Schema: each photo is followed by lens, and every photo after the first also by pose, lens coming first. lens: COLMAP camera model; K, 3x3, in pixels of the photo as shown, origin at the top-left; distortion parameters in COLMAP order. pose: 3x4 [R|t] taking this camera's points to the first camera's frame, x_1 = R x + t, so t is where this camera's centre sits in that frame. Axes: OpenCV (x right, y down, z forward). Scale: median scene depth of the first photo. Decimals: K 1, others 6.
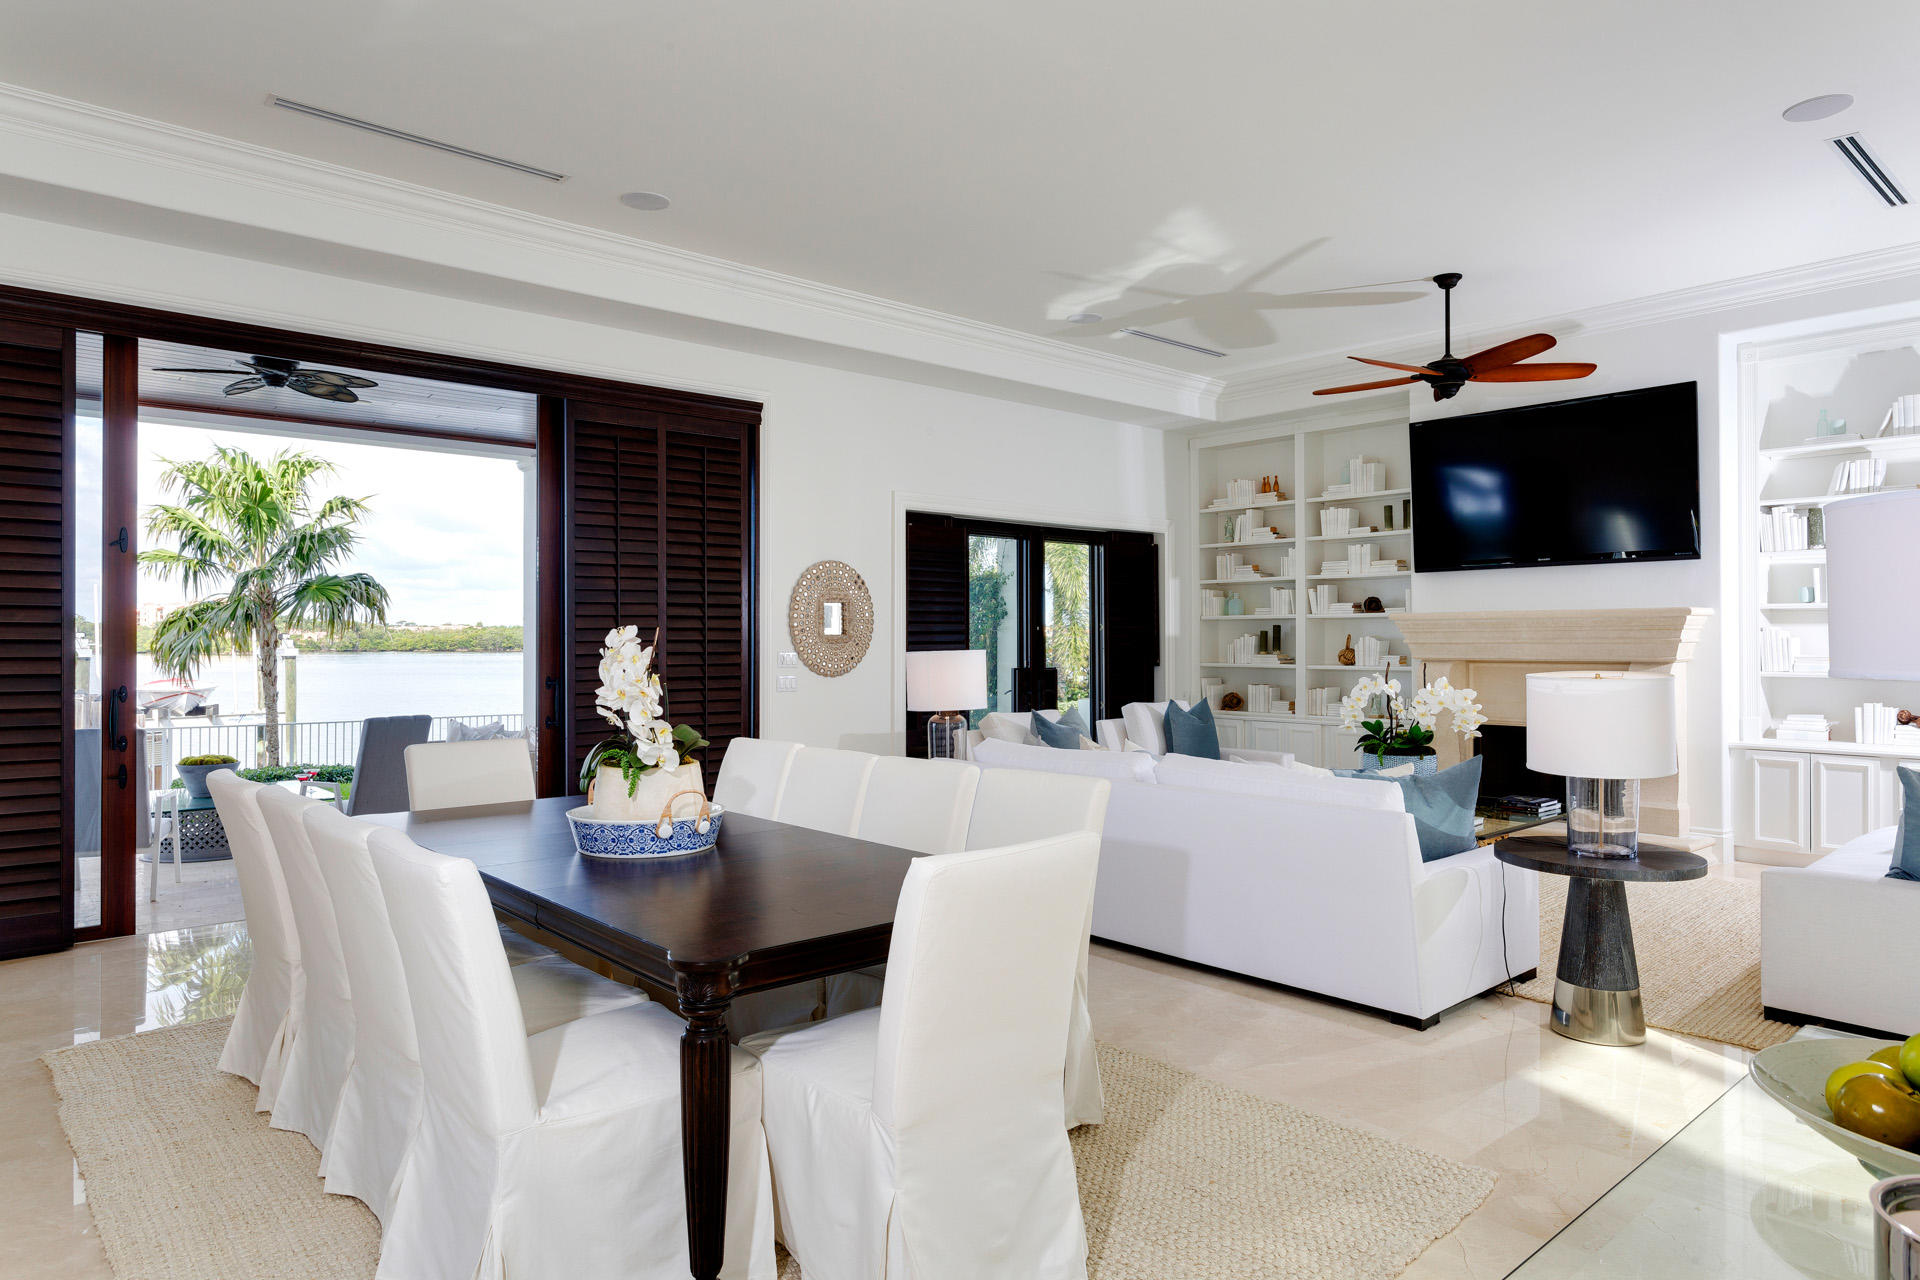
lens RADIAL K [[1115.9, 0, 955.3], [0, 1115.9, 634.3], [0, 0, 1]] dist [-0.003032, -0.000434]
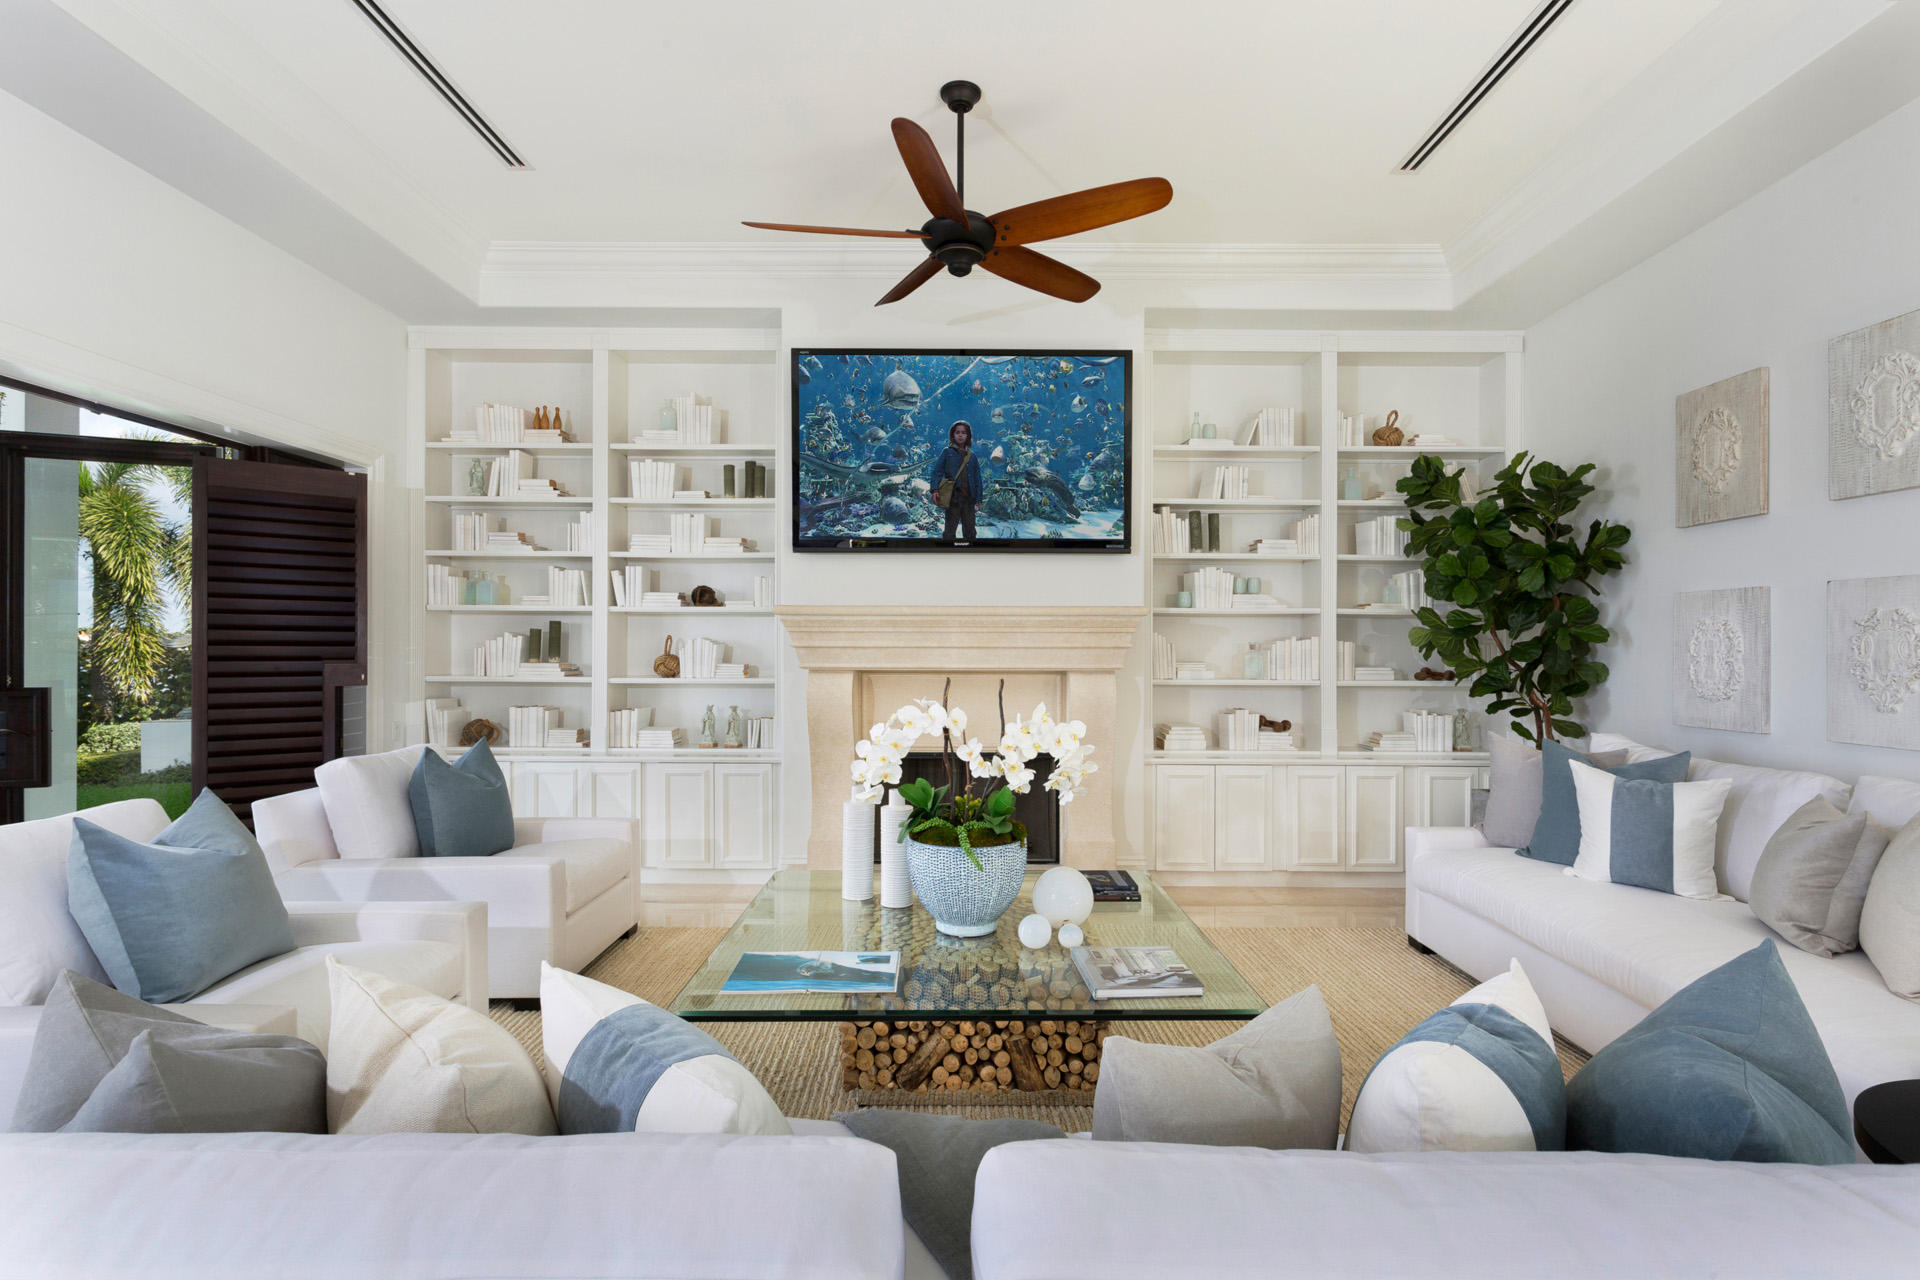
lens RADIAL K [[931.9, 0, 968.8], [0, 931.9, 640.7], [0, 0, 1]] dist [-0.004081, -0.000414]
pose [[0.663770, 0.015131, 0.747784, 0.024852], [-0.012480, 0.999880, -0.009154, 0.006420], [-0.747833, -0.003257, 0.663879, 0.423489]]
